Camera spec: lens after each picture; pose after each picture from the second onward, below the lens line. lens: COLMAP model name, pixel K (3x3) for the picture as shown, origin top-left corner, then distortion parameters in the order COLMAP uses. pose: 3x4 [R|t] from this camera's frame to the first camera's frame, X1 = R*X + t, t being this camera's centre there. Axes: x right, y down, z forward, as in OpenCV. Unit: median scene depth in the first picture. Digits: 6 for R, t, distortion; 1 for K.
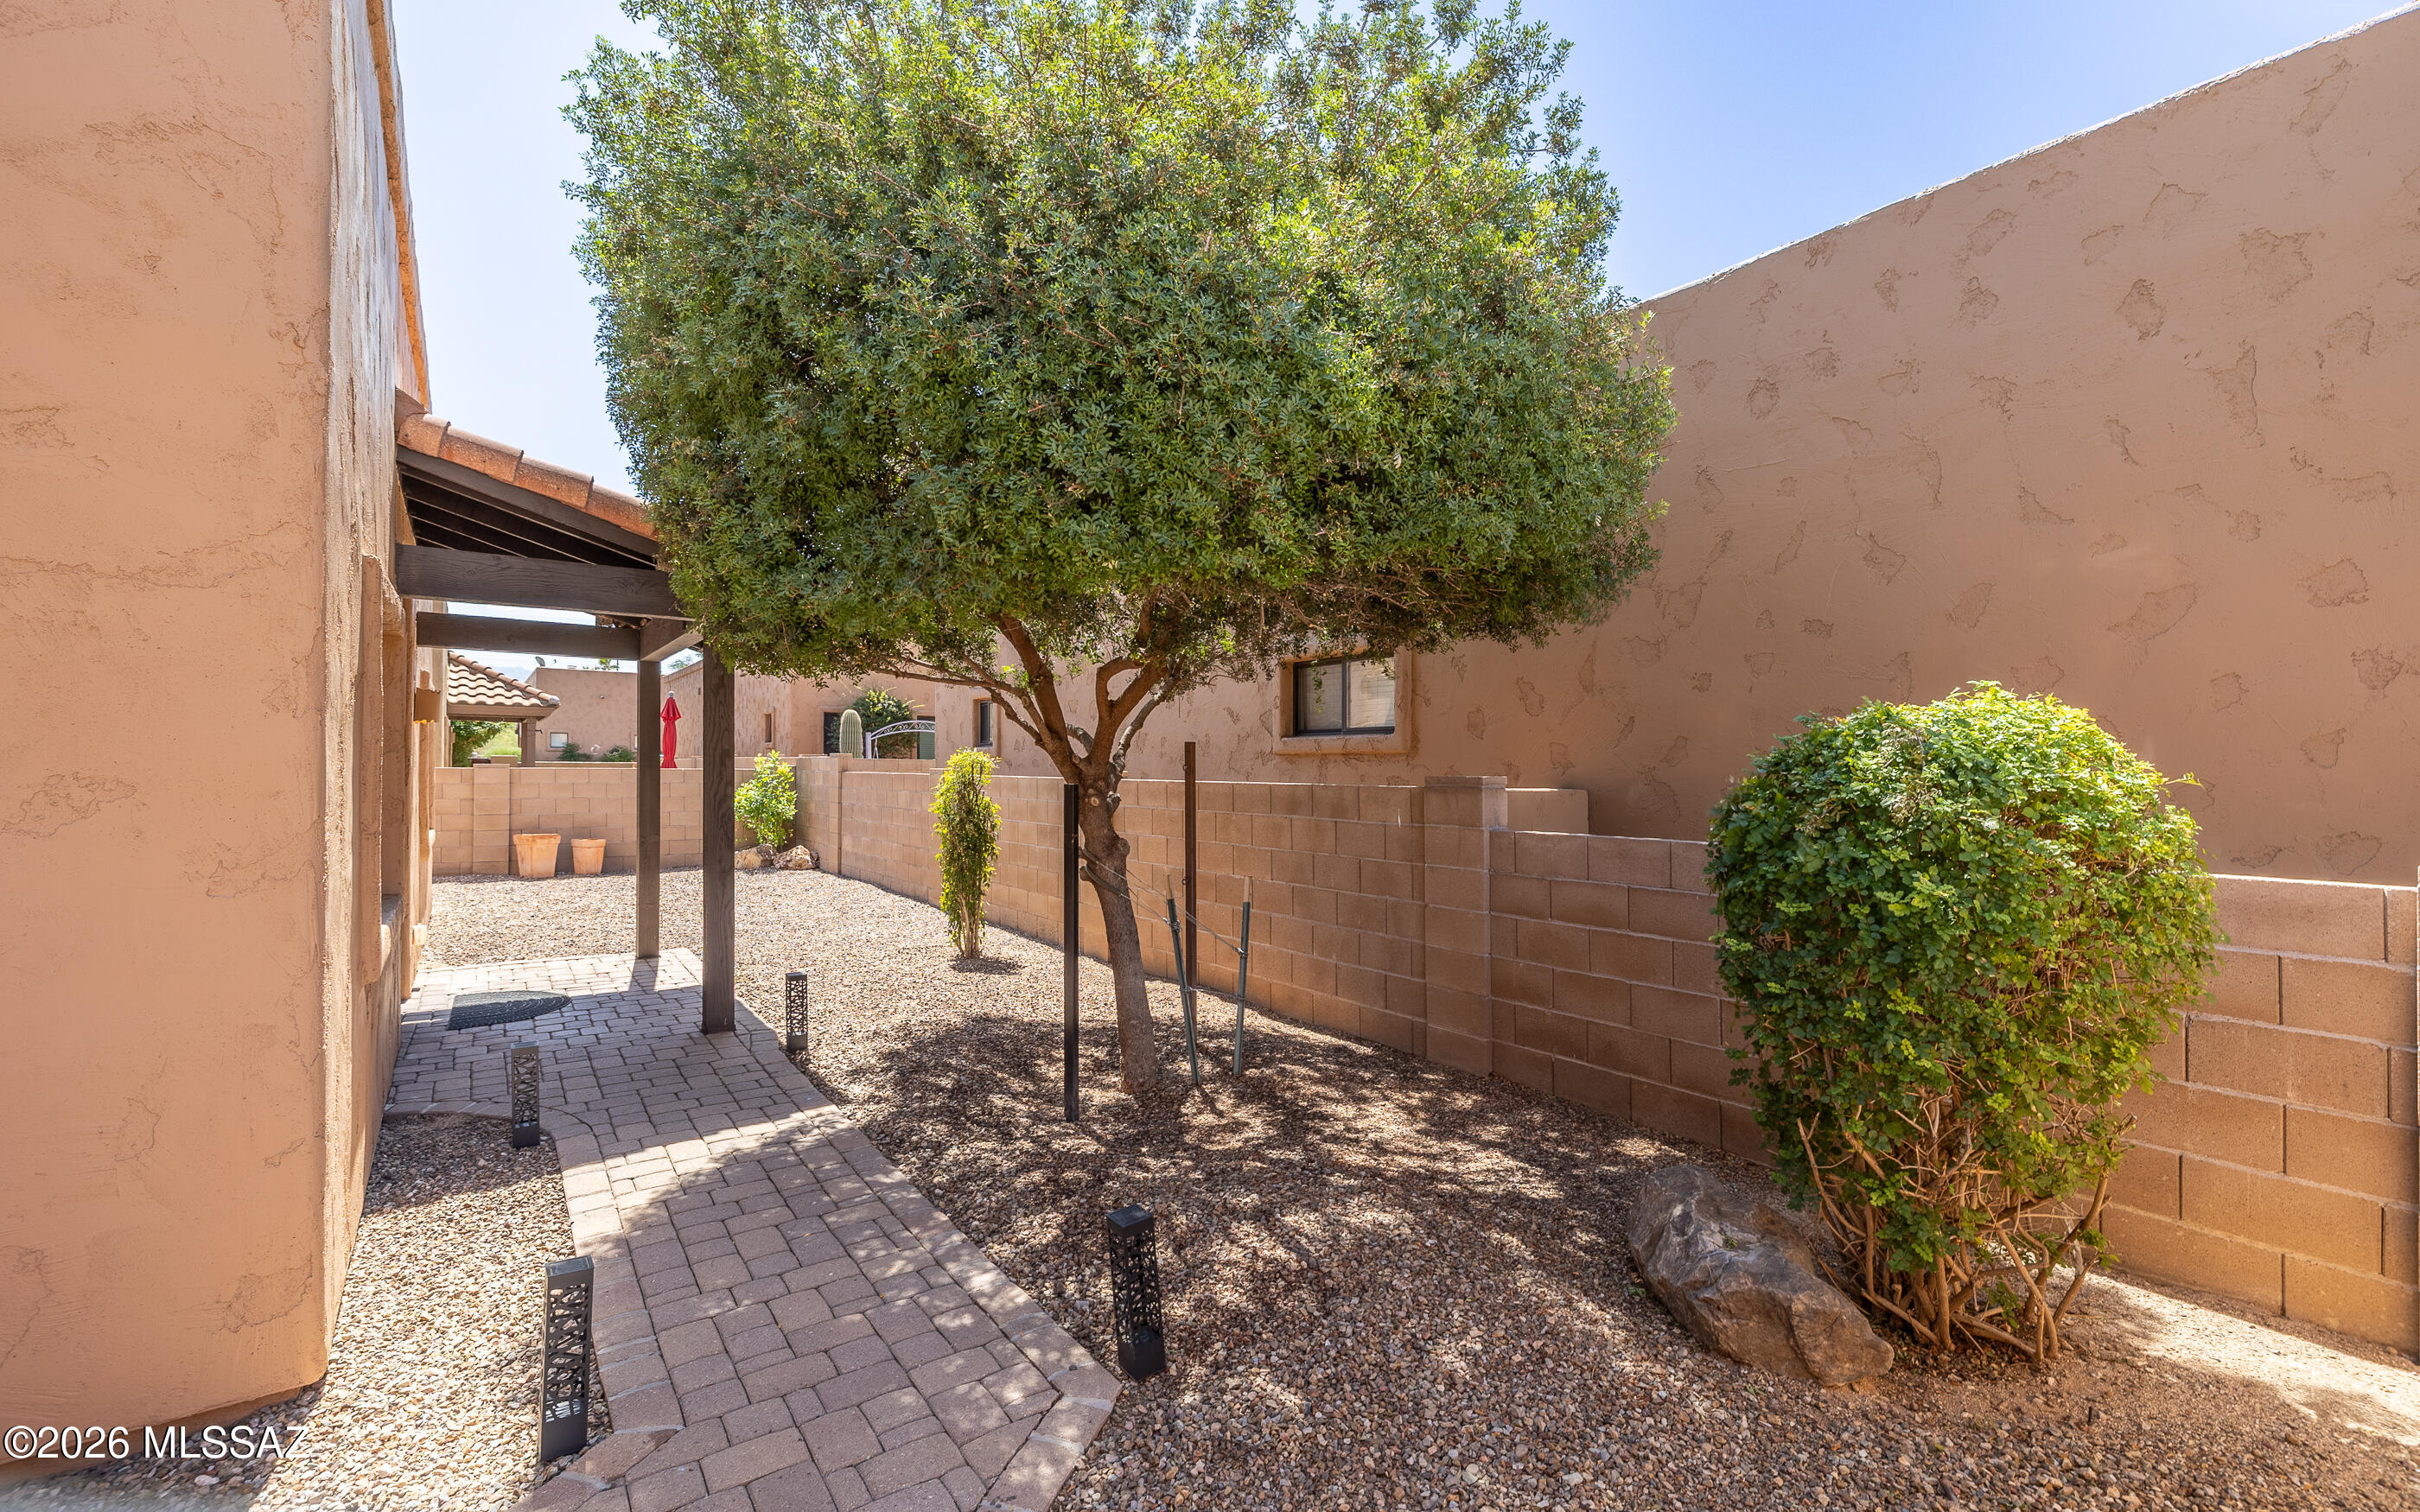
lens RADIAL K [[1031.0, 0, 1209.6], [0, 1031.0, 731.9], [0, 0, 1]] dist [0.000941, -0.000053]
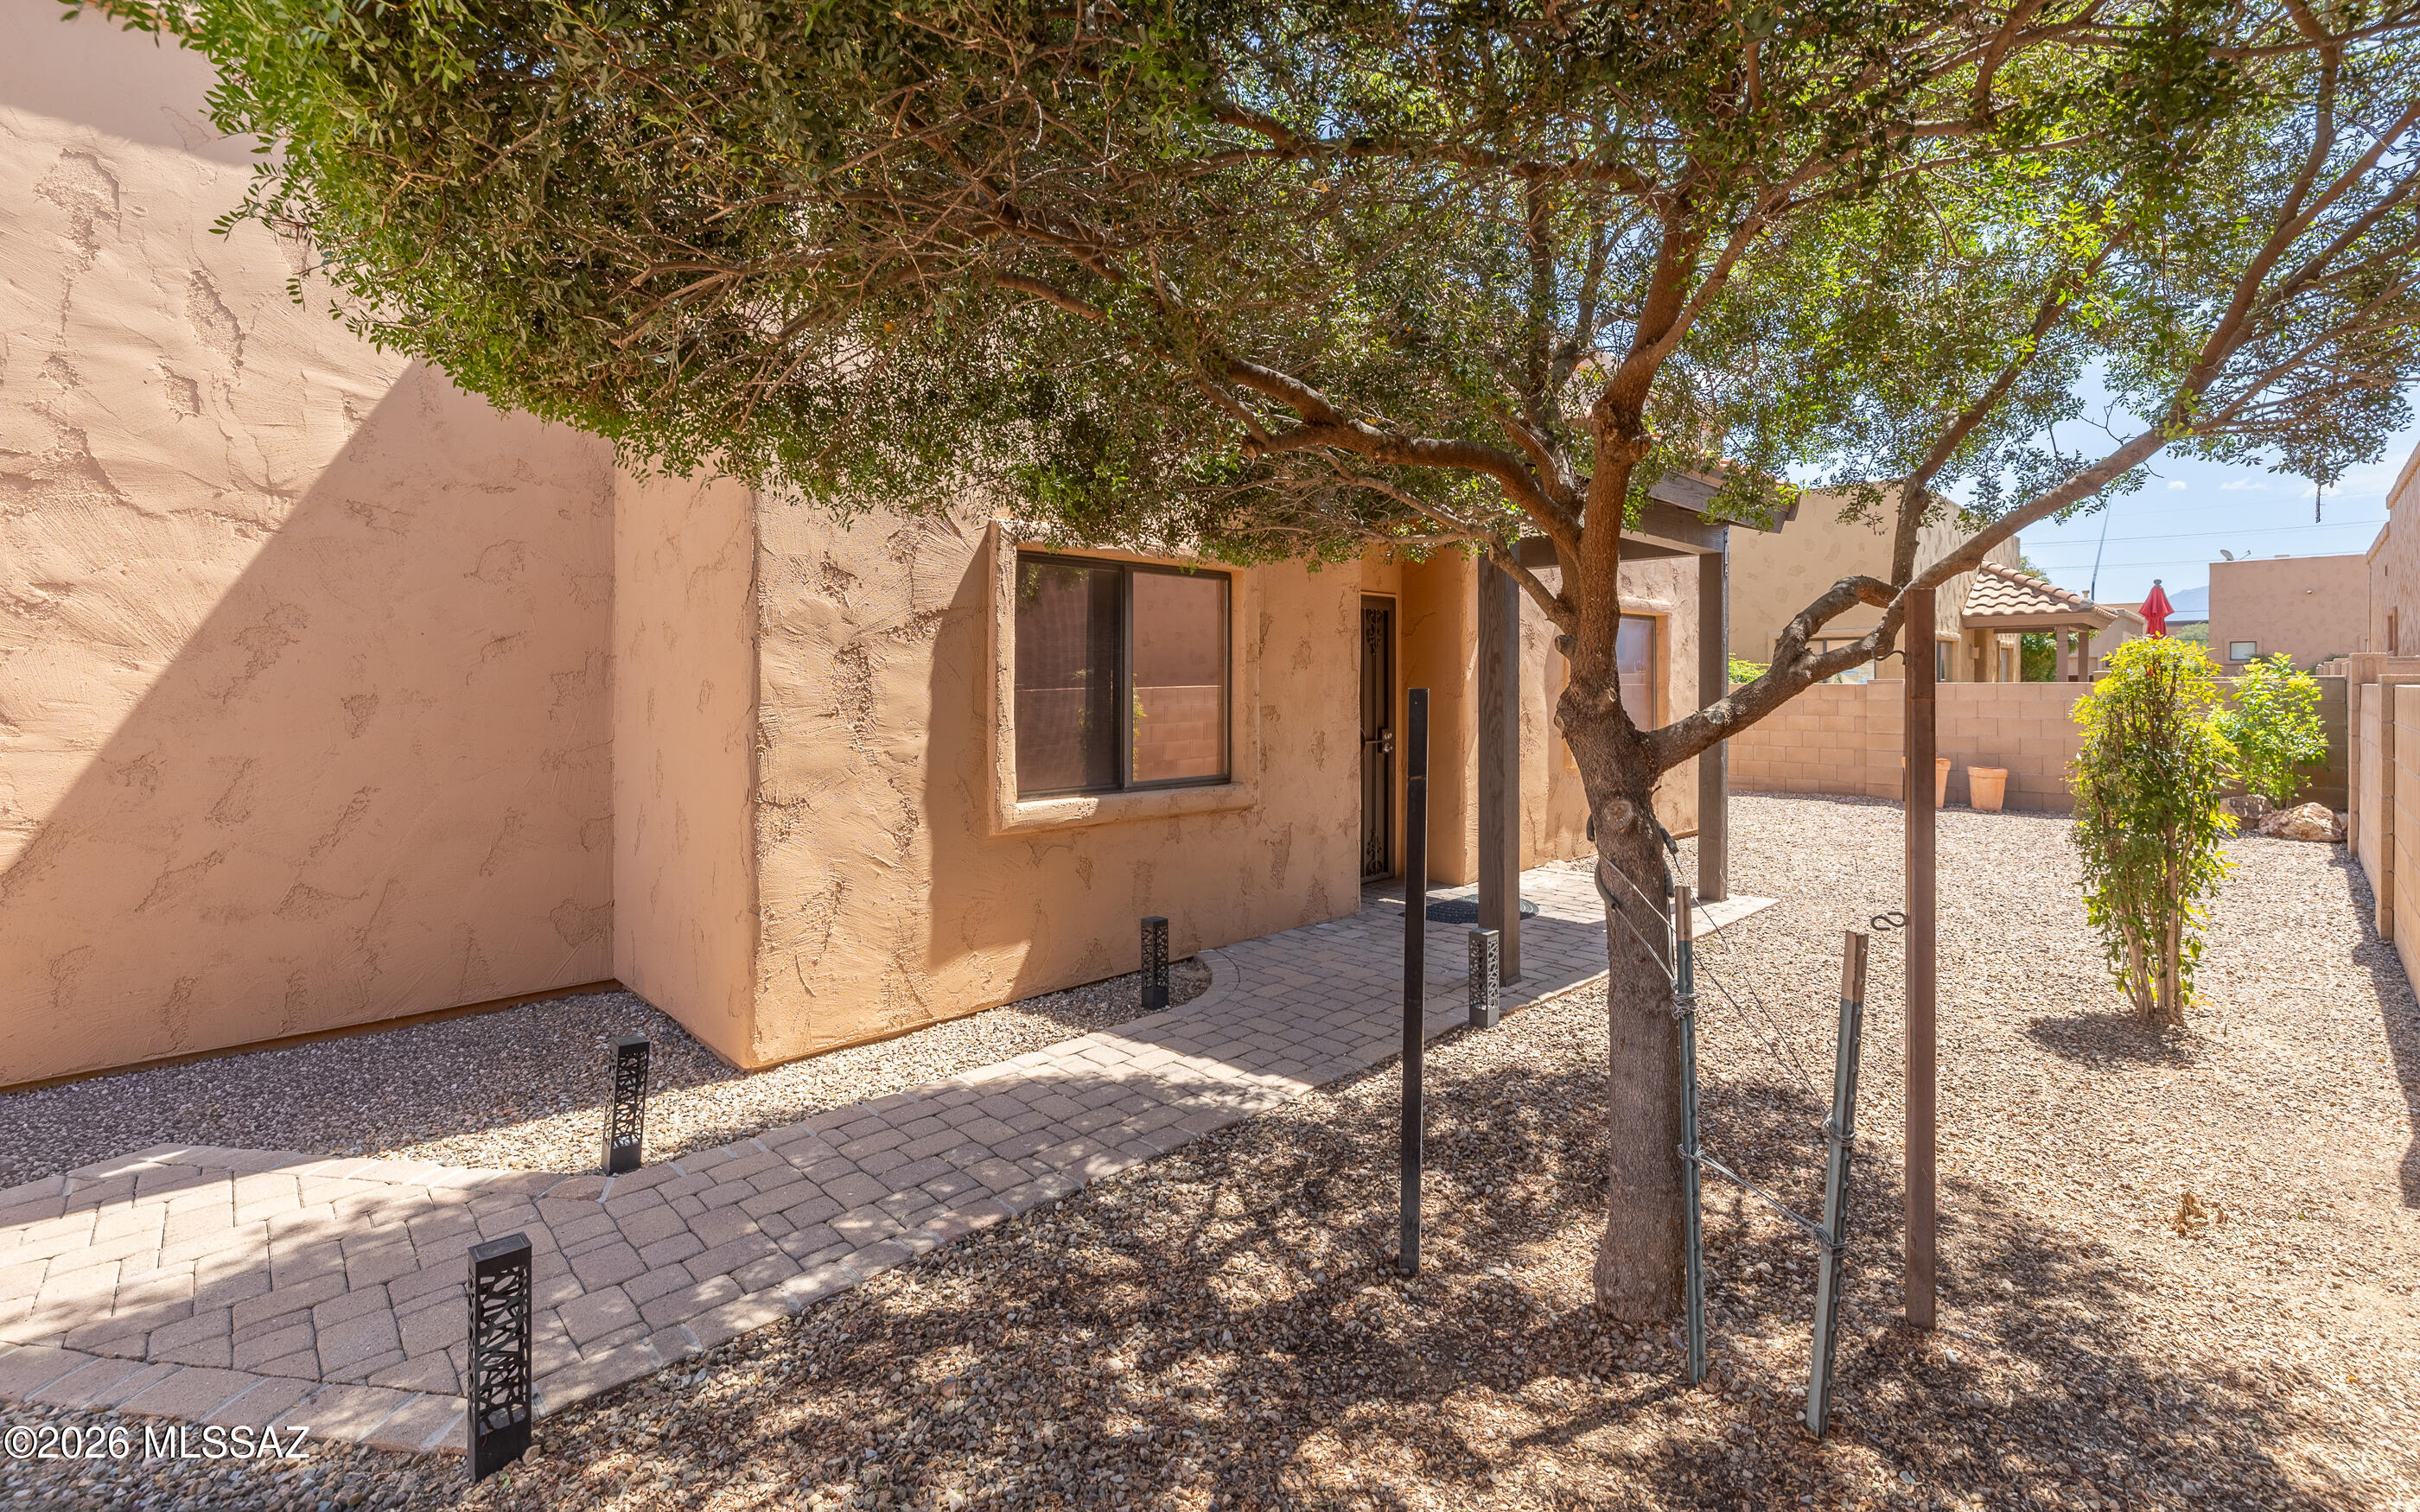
lens RADIAL K [[1031.0, 0, 1209.6], [0, 1031.0, 731.9], [0, 0, 1]] dist [0.000941, -0.000053]
pose [[0.142659, 0.035217, -0.989145, 0.451528], [0.040338, 0.998330, 0.041362, 0.049687], [0.988950, -0.045801, 0.141001, 0.884243]]
